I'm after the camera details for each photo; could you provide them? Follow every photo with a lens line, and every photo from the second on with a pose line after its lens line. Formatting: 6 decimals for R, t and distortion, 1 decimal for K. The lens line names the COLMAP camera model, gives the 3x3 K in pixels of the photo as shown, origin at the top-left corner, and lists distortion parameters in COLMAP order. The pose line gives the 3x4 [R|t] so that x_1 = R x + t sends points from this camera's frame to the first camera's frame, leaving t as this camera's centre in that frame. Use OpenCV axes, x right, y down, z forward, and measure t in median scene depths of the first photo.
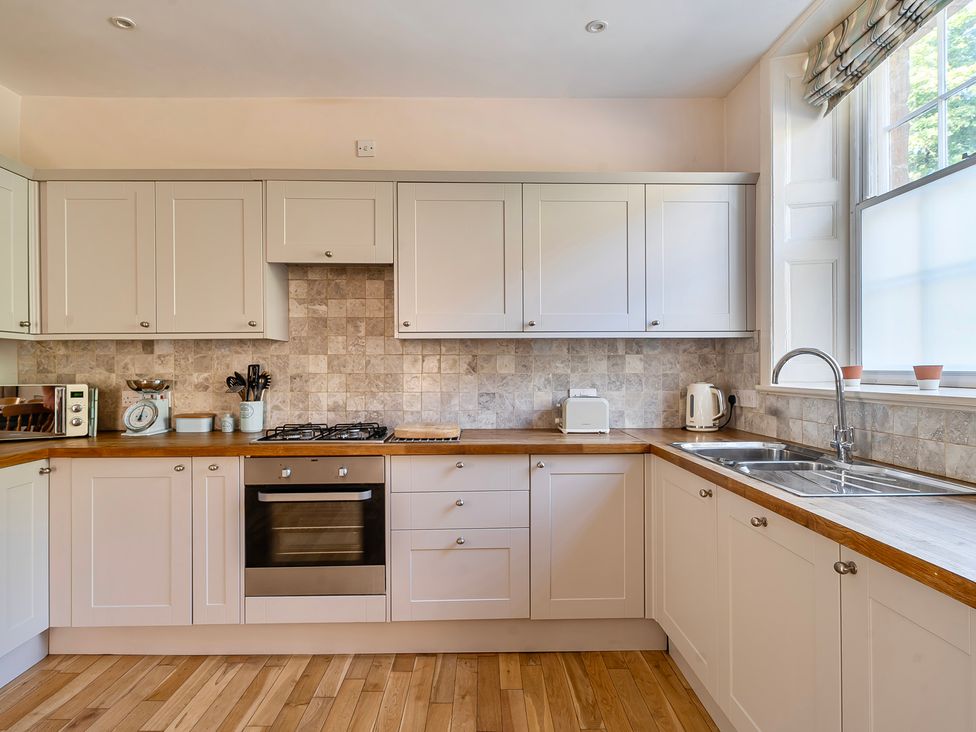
lens RADIAL K [[551.6, 0, 487.4], [0, 551.6, 367.3], [0, 0, 1]] dist [0.004335, -0.001843]
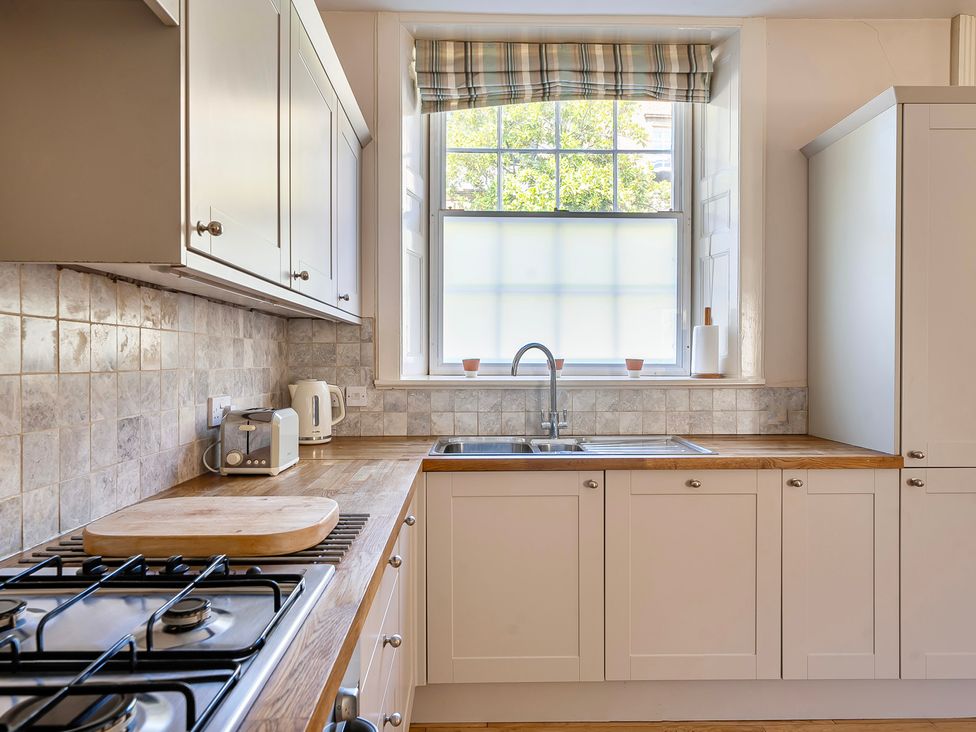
lens RADIAL K [[647.4, 0, 485.2], [0, 647.4, 368.8], [0, 0, 1]] dist [0.001261, -0.000242]
pose [[0.002032, -0.008768, 0.999959, -0.509822], [-0.002966, 0.999957, 0.008774, 0.004145], [-0.999994, -0.002984, 0.002006, 0.768342]]
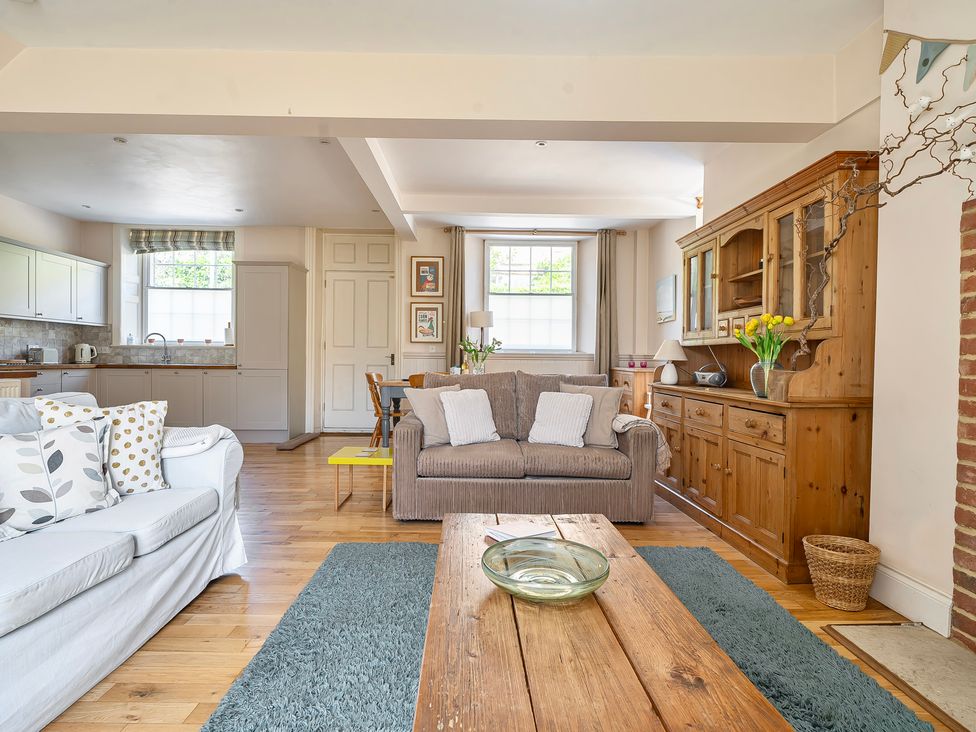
lens RADIAL K [[517.8, 0, 478.1], [0, 517.8, 366.9], [0, 0, 1]] dist [0.002540, 0.000093]
pose [[-0.003111, -0.013413, 0.999905, -1.905930], [-0.015778, 0.999786, 0.013363, 0.073320], [-0.999871, -0.015735, -0.003322, -0.727186]]
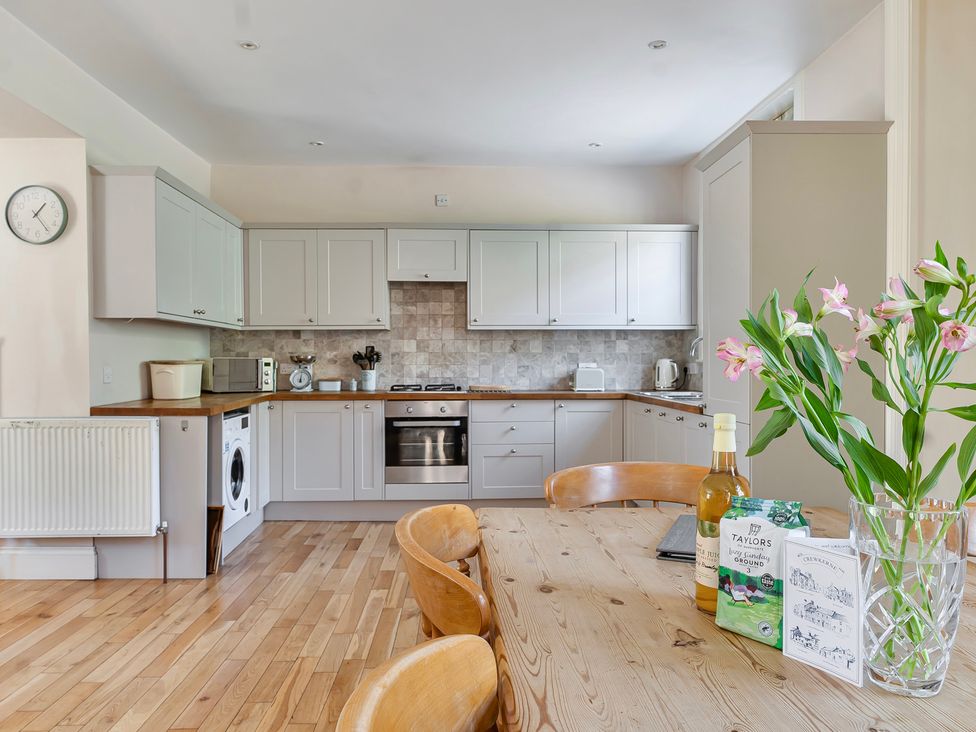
lens RADIAL K [[739.7, 0, 488.7], [0, 739.7, 366.5], [0, 0, 1]] dist [0.010766, 0.006132]
pose [[0.999689, 0.001672, 0.024901, -0.150356], [-0.001971, 0.999926, 0.011979, 0.026201], [-0.024879, -0.012024, 0.999618, -1.036894]]
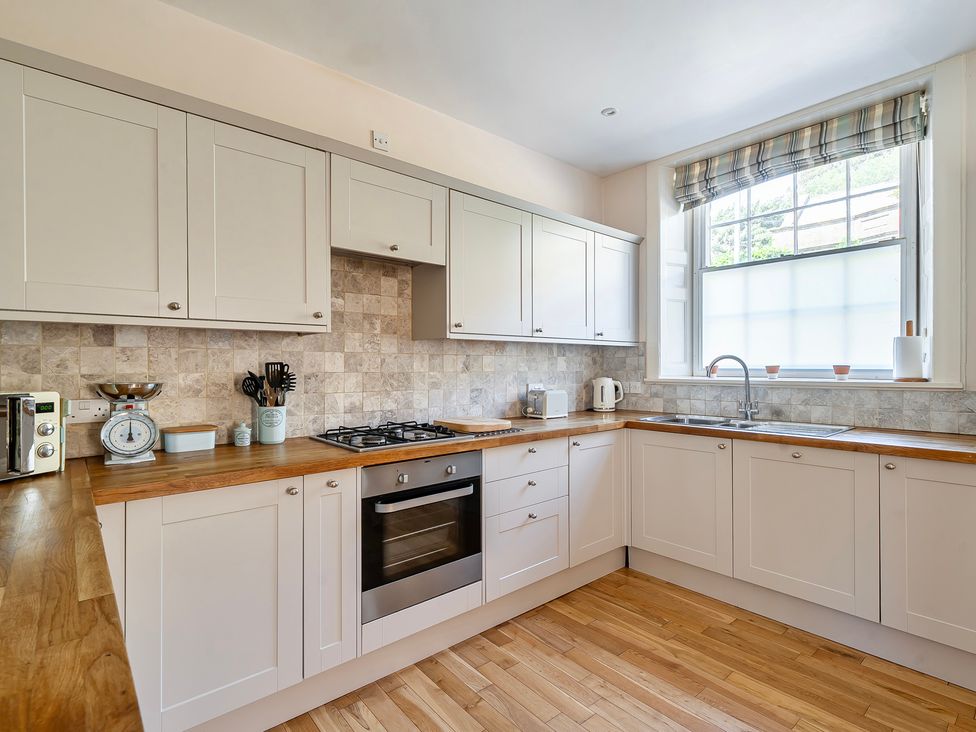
lens RADIAL K [[490.0, 0, 487.1], [0, 490.0, 366.7], [0, 0, 1]] dist [-0.000893, 0.001278]
pose [[0.772467, 0.001336, 0.635054, -0.650625], [-0.002097, 0.999998, 0.000447, 0.000748], [-0.635051, -0.001677, 0.772468, 0.222378]]
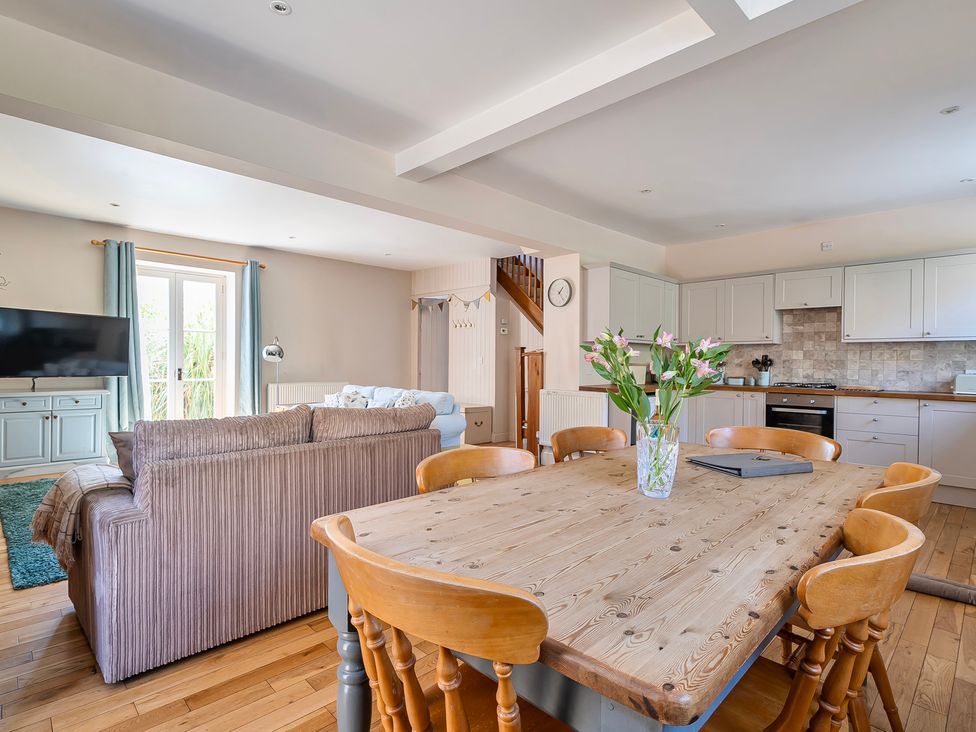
lens RADIAL K [[517.8, 0, 485.8], [0, 517.8, 365.9], [0, 0, 1]] dist [0.002540, 0.000093]
pose [[0.696326, 0.016313, -0.717540, 0.280642], [-0.010432, 0.999866, 0.012608, 0.023762], [0.717650, -0.001294, 0.696403, -1.228456]]
